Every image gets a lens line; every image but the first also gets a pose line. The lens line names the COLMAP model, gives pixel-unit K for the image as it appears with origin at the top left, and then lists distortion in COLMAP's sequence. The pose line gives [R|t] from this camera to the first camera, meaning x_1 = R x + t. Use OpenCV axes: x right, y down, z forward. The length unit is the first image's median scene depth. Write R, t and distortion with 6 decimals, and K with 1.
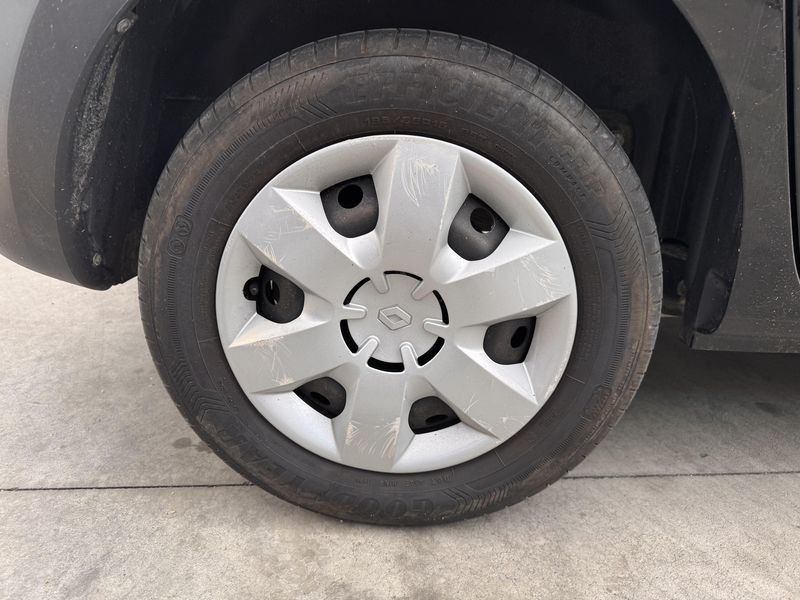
lens RADIAL K [[568.1, 0, 400.0], [0, 568.1, 300.0], [0, 0, 1]] dist [0.002217, -0.008029]
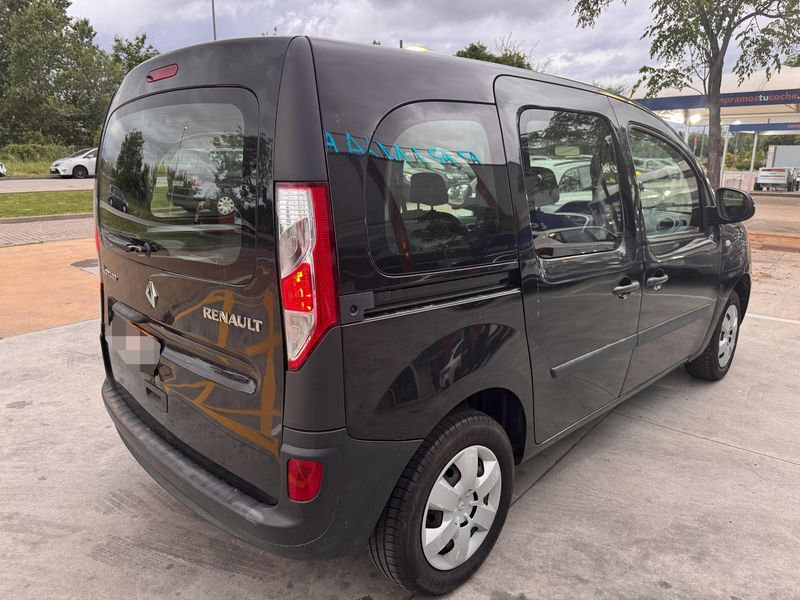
lens RADIAL K [[568.1, 0, 400.0], [0, 568.1, 300.0], [0, 0, 1]] dist [0.002217, -0.008029]
pose [[0.688090, -0.198382, 0.697980, -2.027203], [0.266954, 0.963650, 0.010720, -1.092547], [-0.674735, 0.178952, 0.716037, -1.029050]]
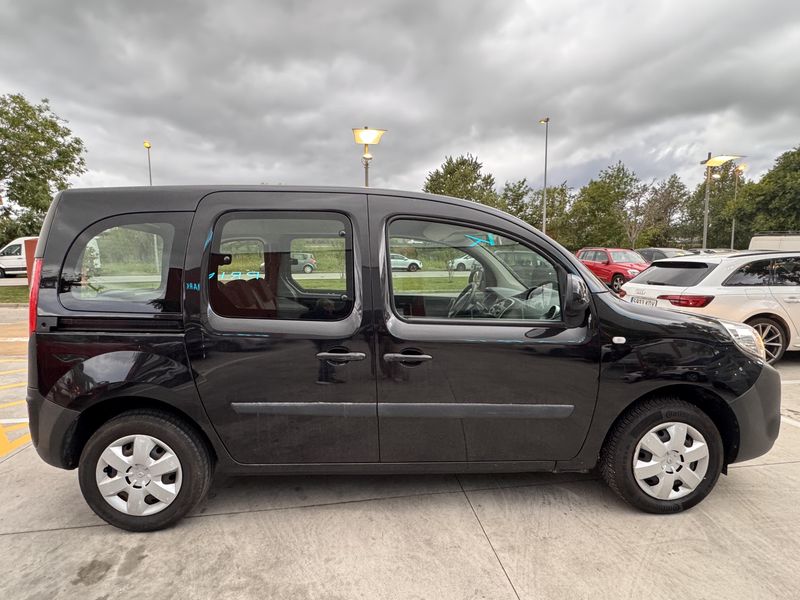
lens RADIAL K [[414.4, 0, 400.0], [0, 414.4, 300.0], [0, 0, 1]] dist [0.000882, -0.000321]
pose [[0.996763, -0.042522, 0.068226, 1.800437], [0.058612, 0.965234, -0.254731, -0.331059], [-0.055022, 0.257905, 0.964602, -2.476753]]
